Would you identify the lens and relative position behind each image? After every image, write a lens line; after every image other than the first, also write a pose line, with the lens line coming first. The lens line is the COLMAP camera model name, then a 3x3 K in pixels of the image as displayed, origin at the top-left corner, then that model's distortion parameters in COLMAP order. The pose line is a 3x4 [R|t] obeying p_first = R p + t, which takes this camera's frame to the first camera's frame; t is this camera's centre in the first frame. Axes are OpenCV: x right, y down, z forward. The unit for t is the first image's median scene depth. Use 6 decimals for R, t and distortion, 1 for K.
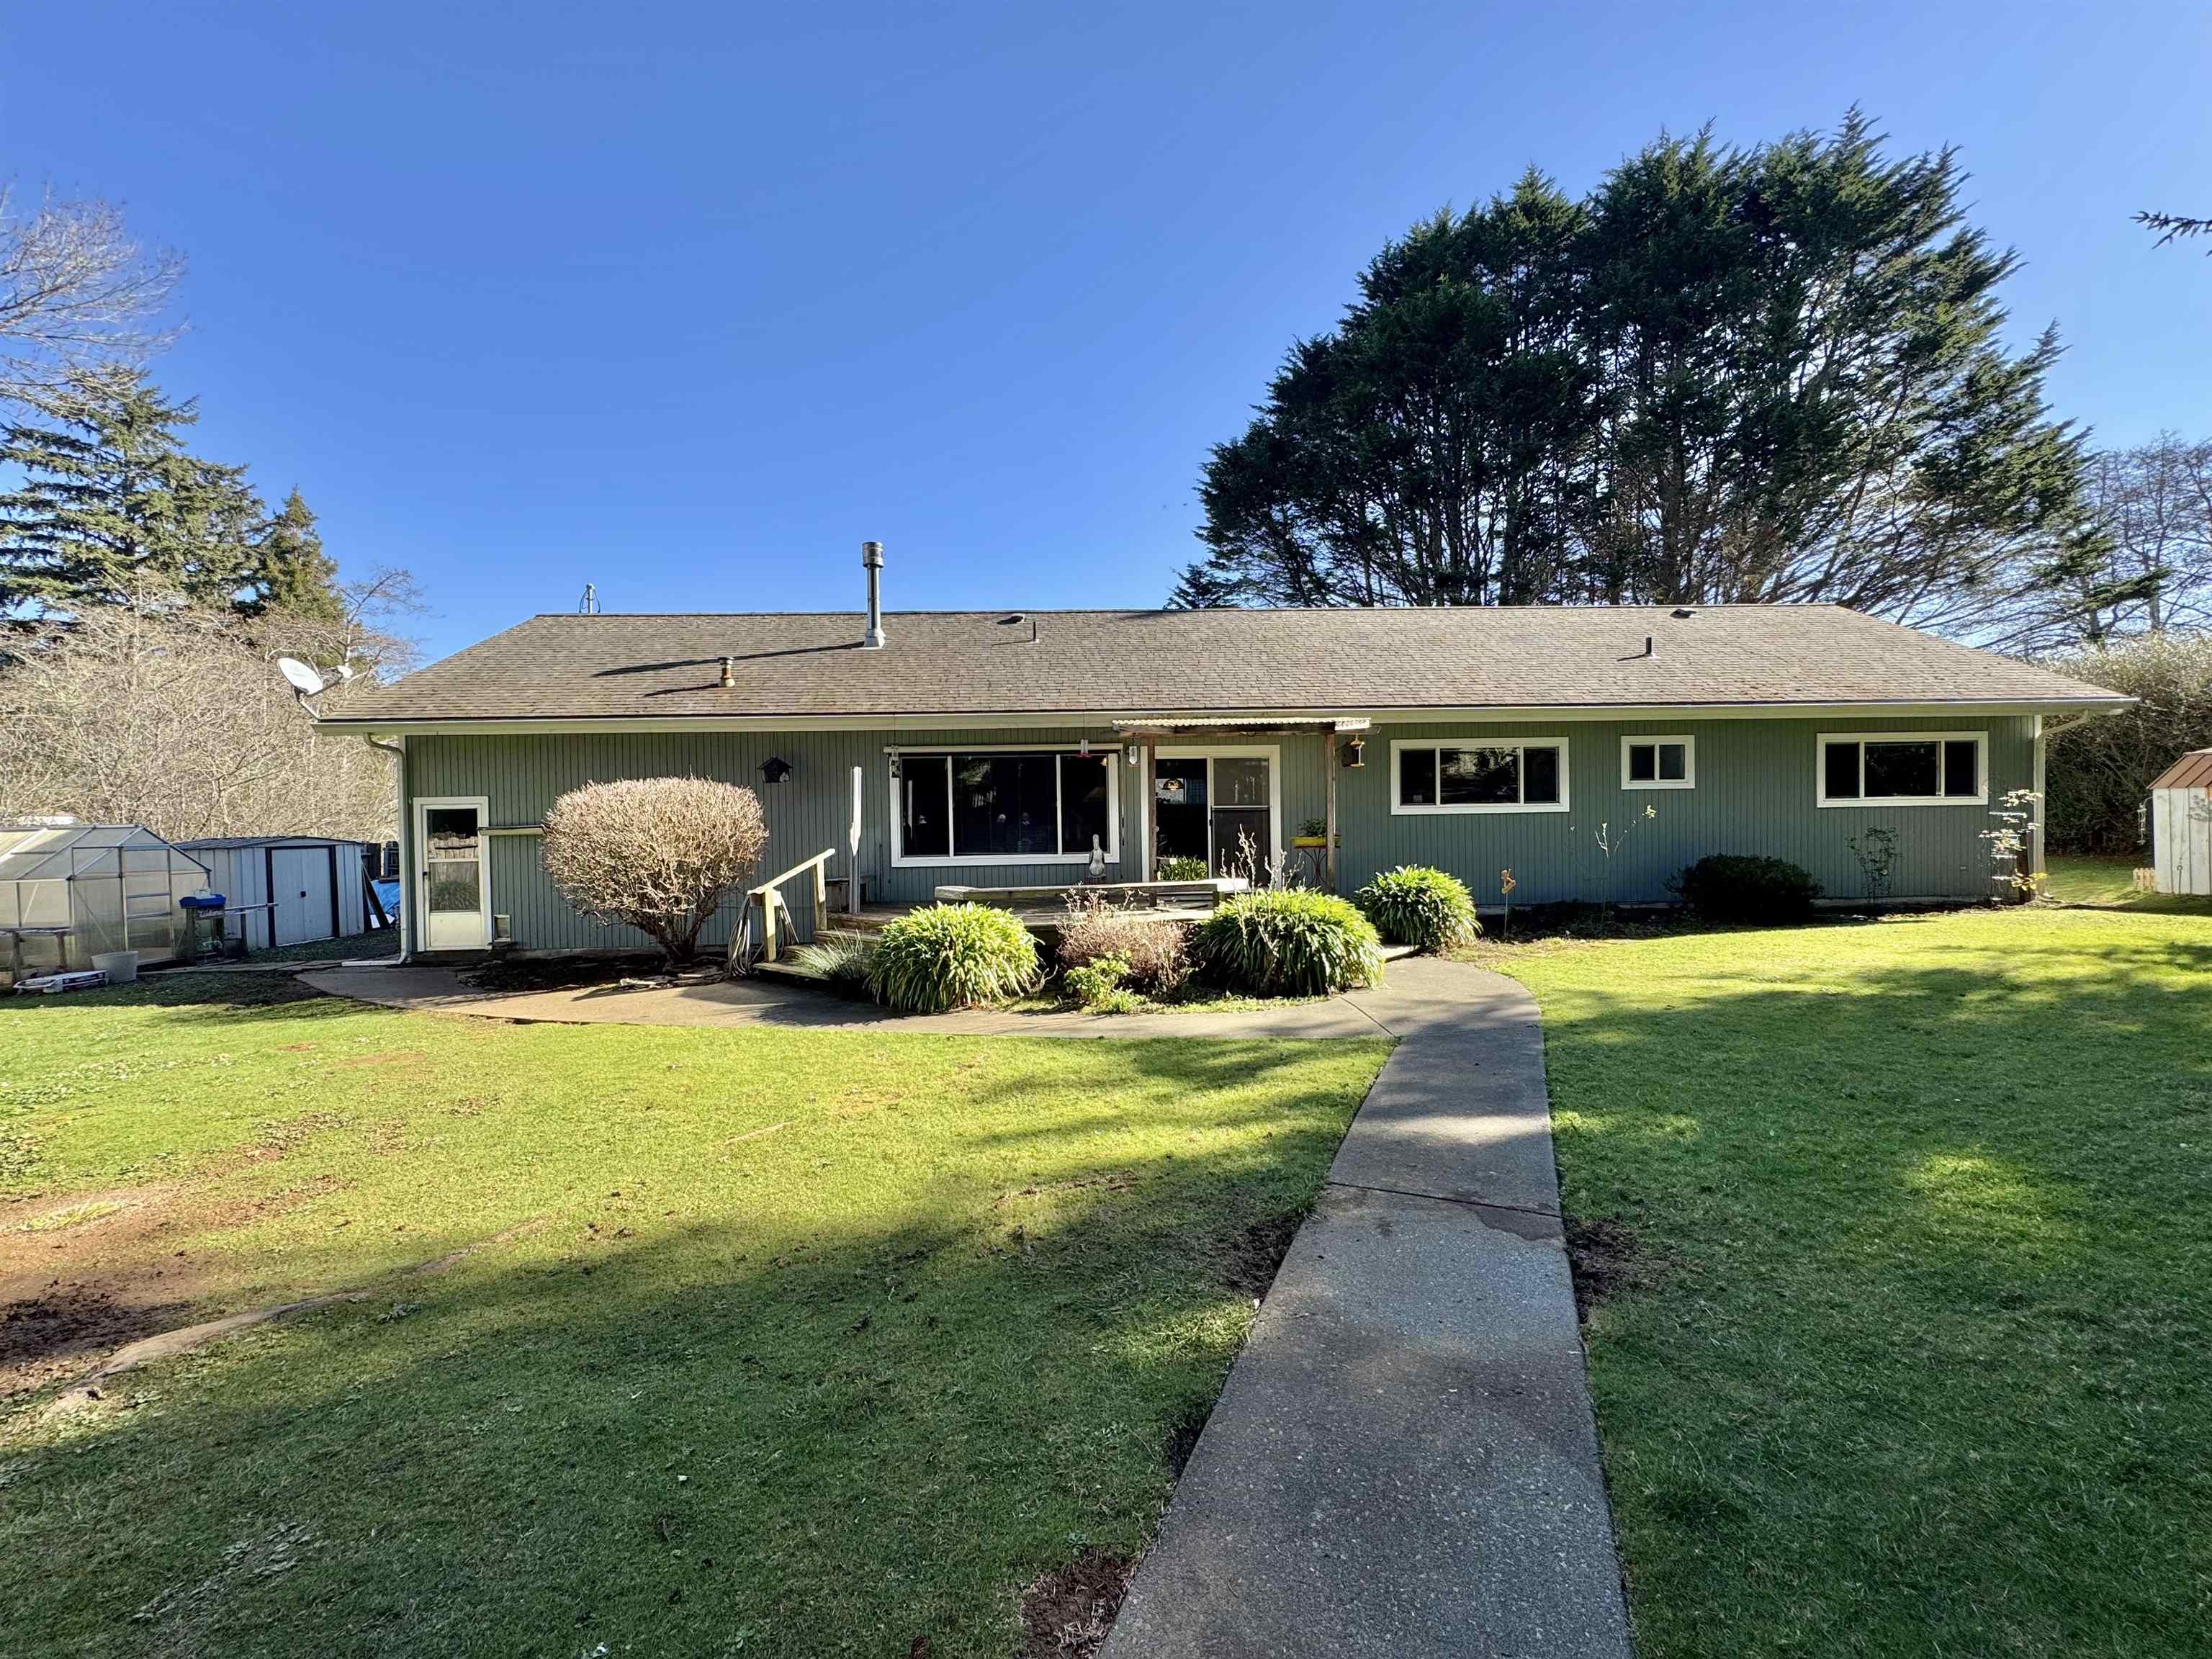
lens RADIAL K [[872.0, 0, 1106.0], [0, 872.0, 829.5], [0, 0, 1]] dist [-0.001769, 0.001219]
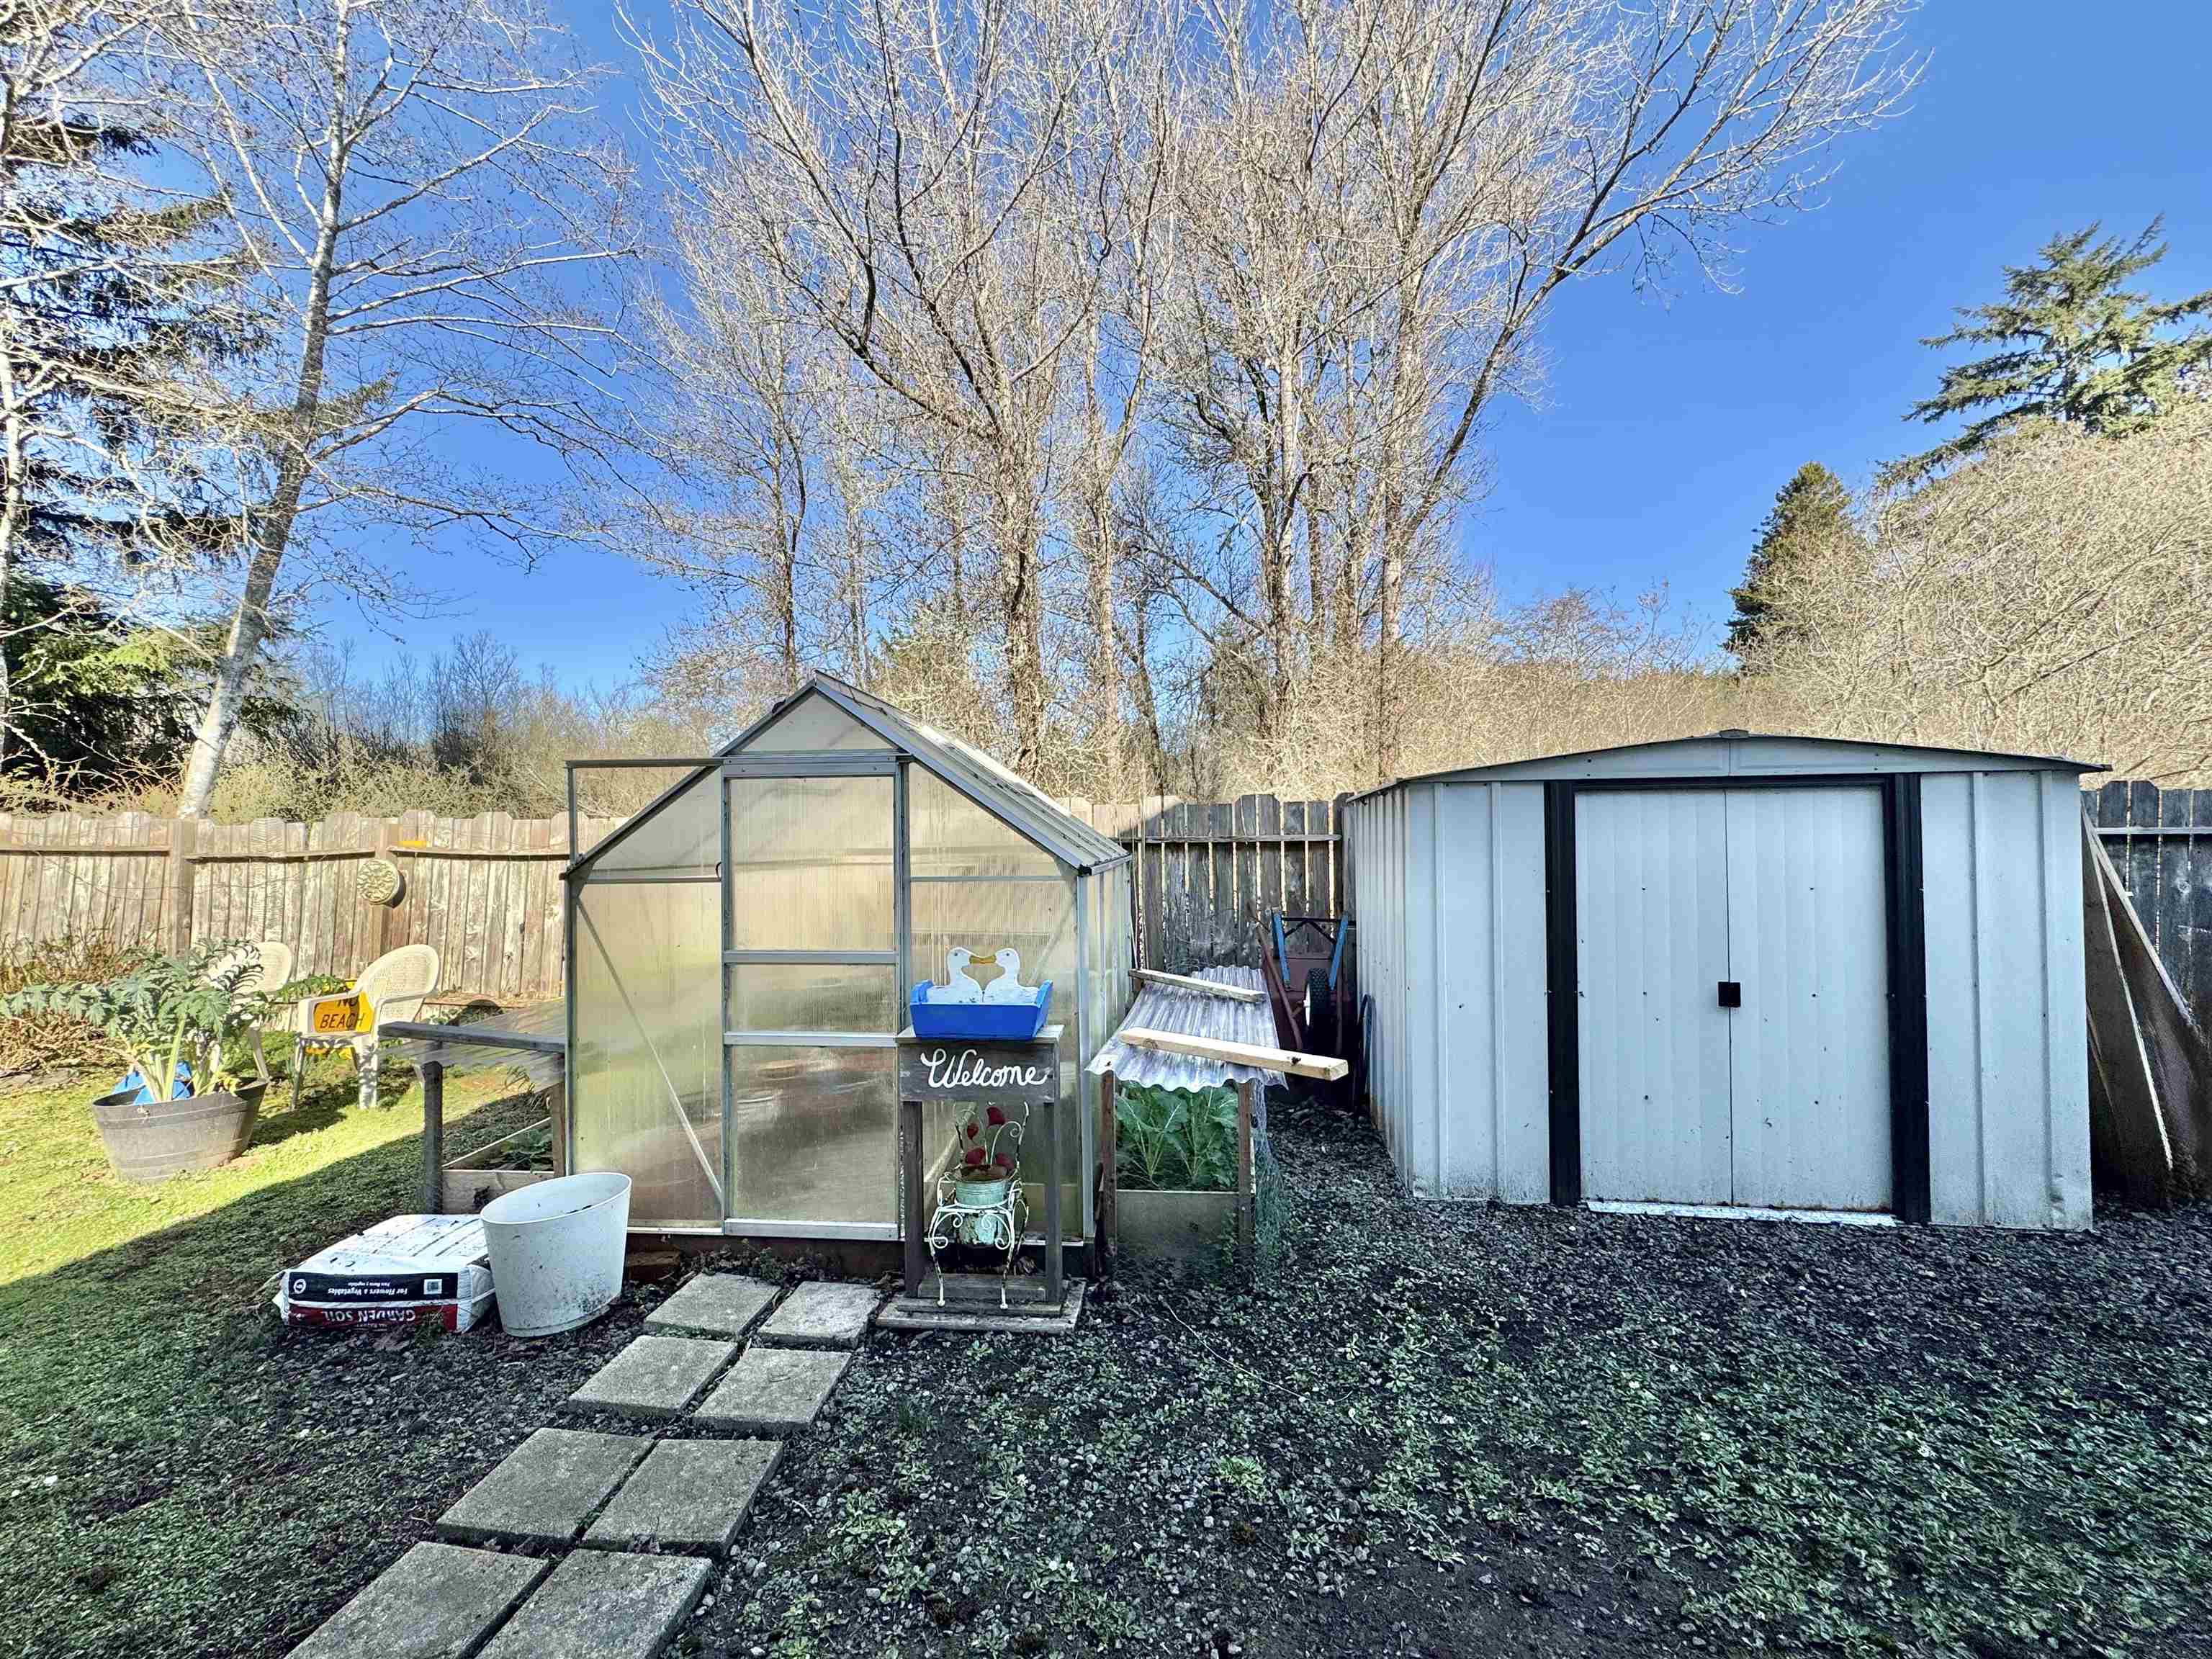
lens RADIAL K [[872.0, 0, 1106.0], [0, 872.0, 829.5], [0, 0, 1]] dist [-0.001769, 0.001219]
pose [[-0.144117, 0.019541, -0.989368, -0.174029], [0.006003, 0.999804, 0.018873, 0.006832], [0.989542, -0.003220, -0.144206, 0.224537]]
